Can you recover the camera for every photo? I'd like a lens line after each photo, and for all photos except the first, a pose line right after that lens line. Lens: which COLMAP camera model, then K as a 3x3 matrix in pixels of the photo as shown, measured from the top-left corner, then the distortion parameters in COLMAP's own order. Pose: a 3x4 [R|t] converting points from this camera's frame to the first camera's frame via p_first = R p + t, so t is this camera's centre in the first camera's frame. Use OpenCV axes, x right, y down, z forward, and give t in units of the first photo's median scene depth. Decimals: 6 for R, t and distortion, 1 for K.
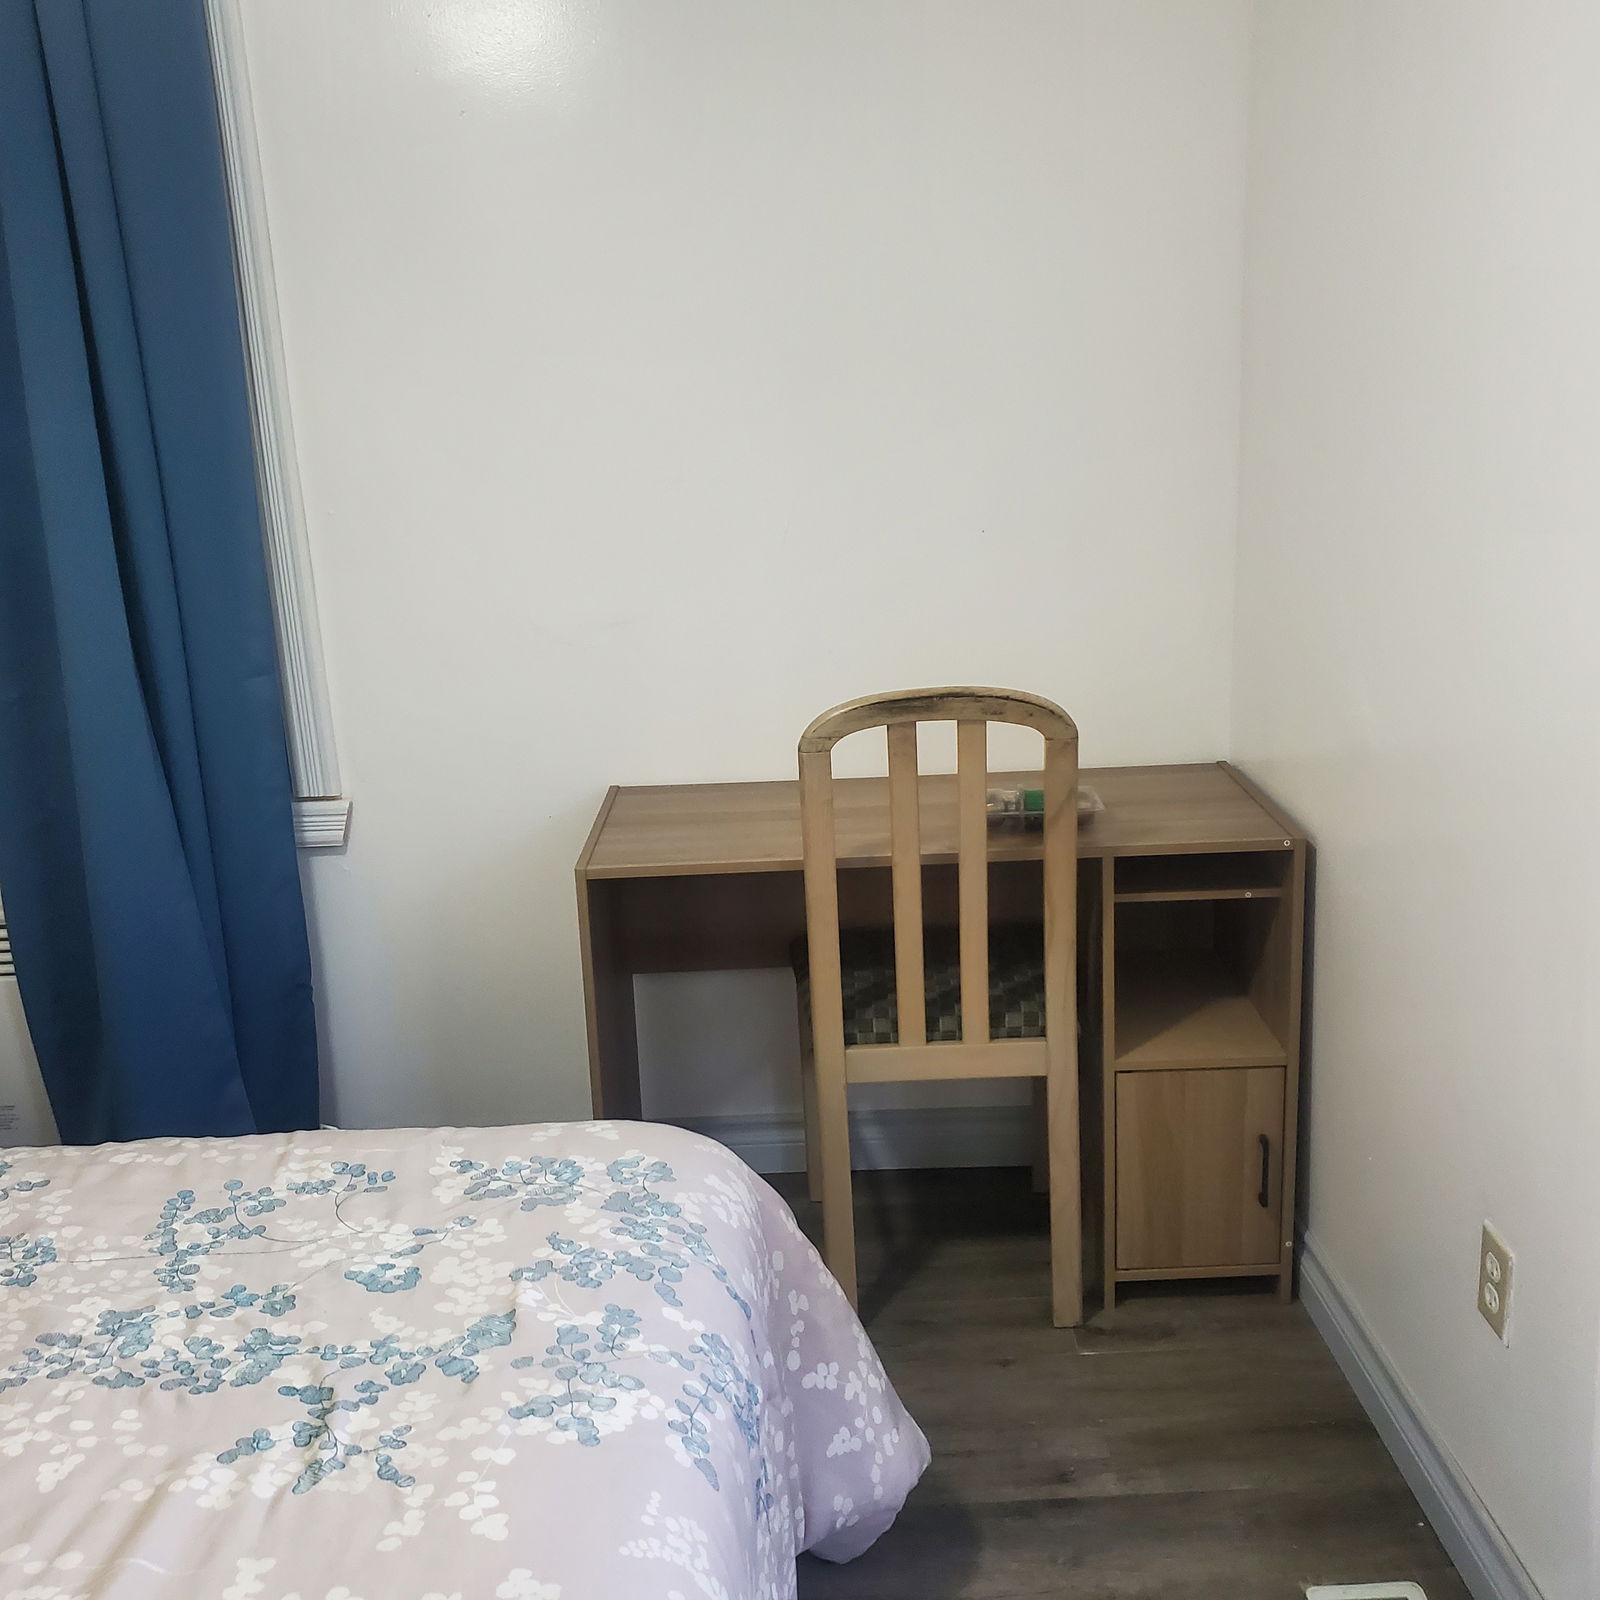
lens RADIAL K [[1649.2, 0, 797.2], [0, 1649.2, 798.5], [0, 0, 1]] dist [0.035925, -0.004933]
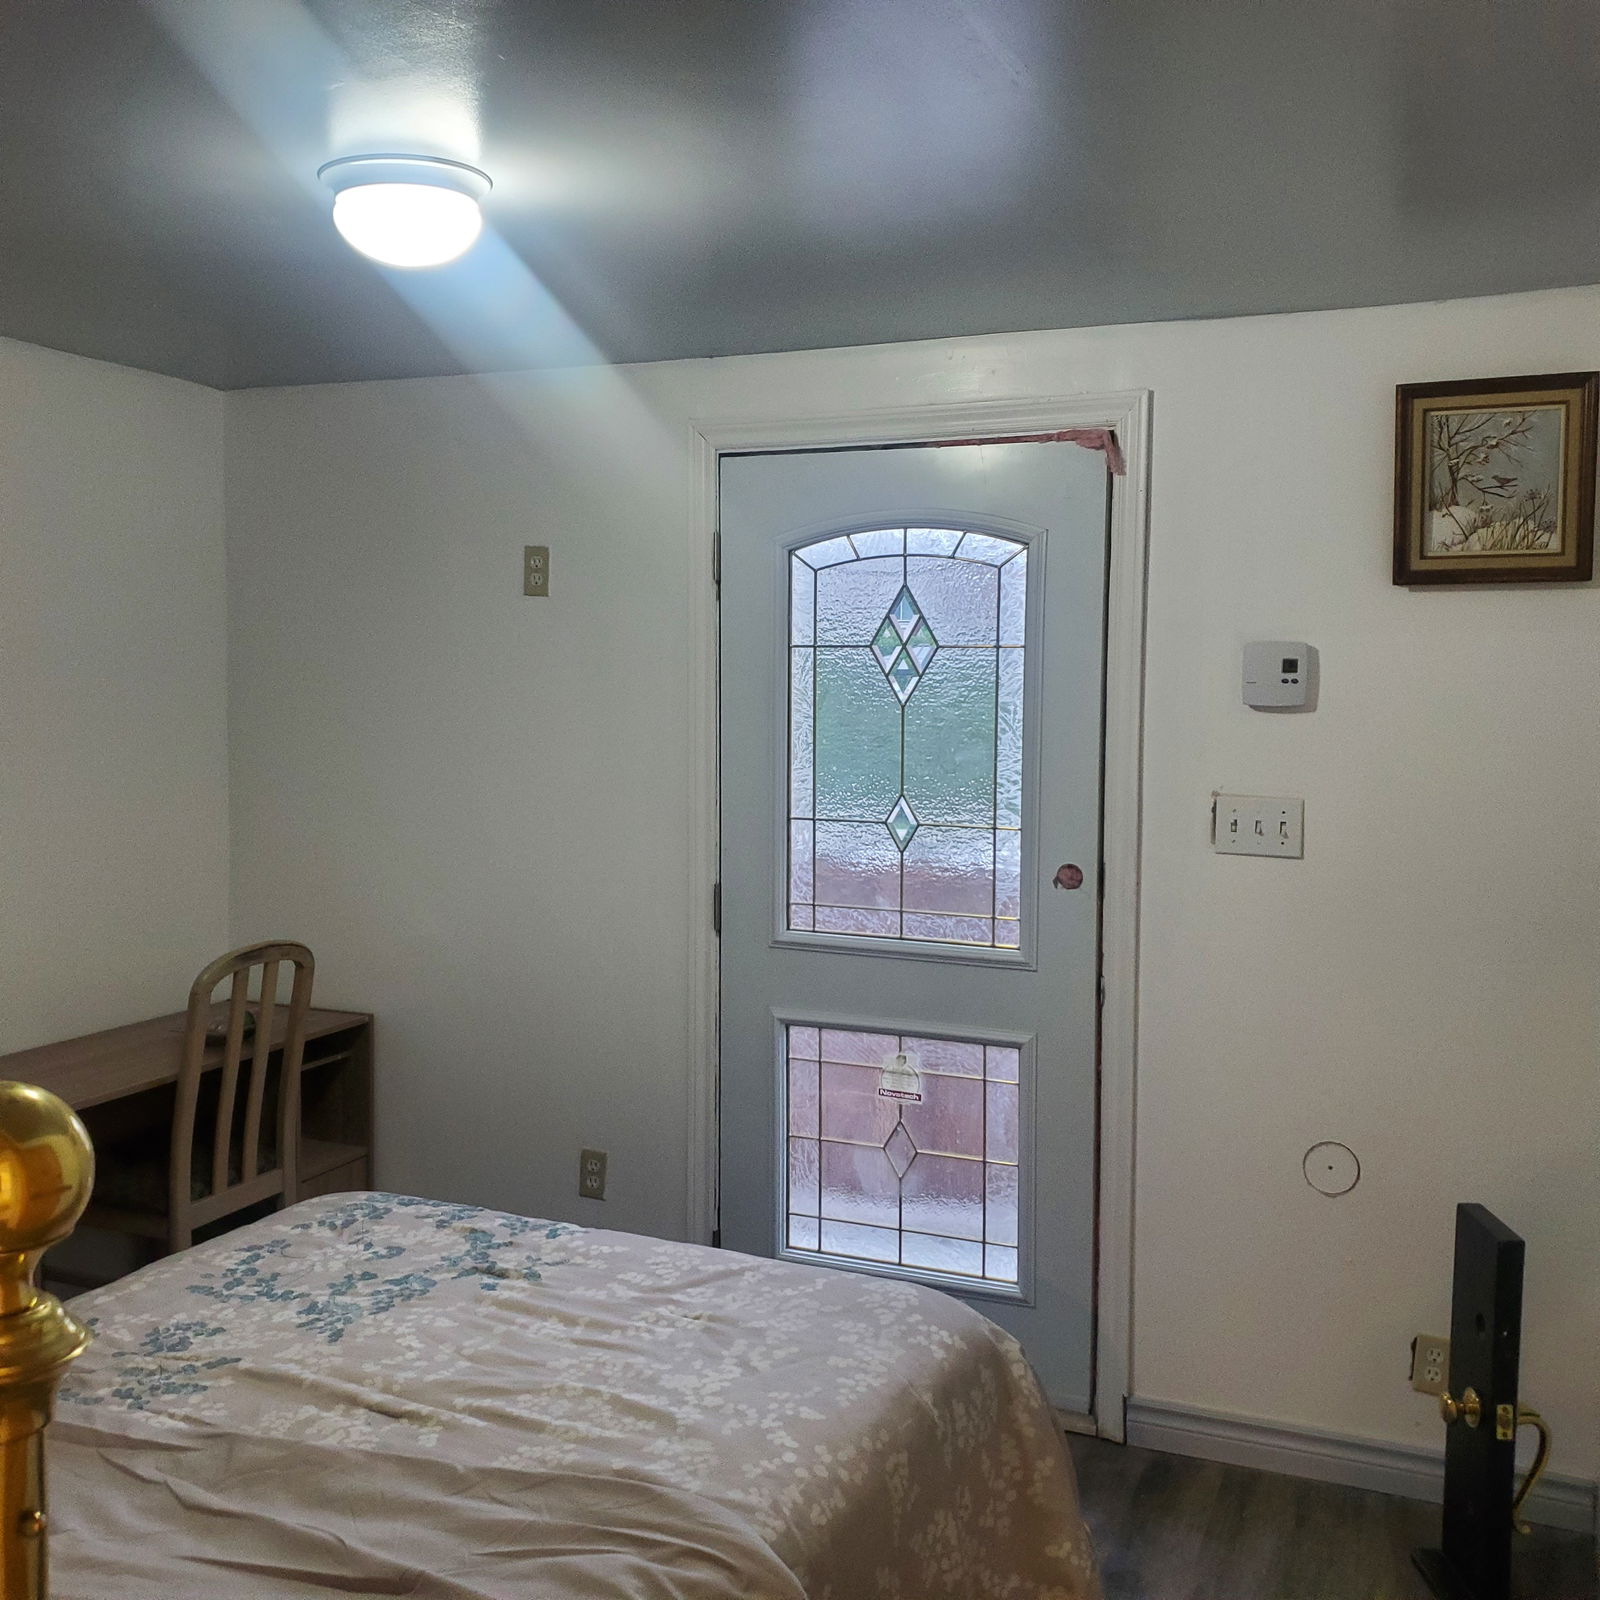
lens RADIAL K [[1649.2, 0, 797.2], [0, 1649.2, 798.5], [0, 0, 1]] dist [0.035925, -0.004933]
pose [[0.378219, -0.012706, 0.925629, -1.695855], [0.220202, 0.972440, -0.076628, 0.049889], [-0.899145, 0.232807, 0.370594, -0.157983]]
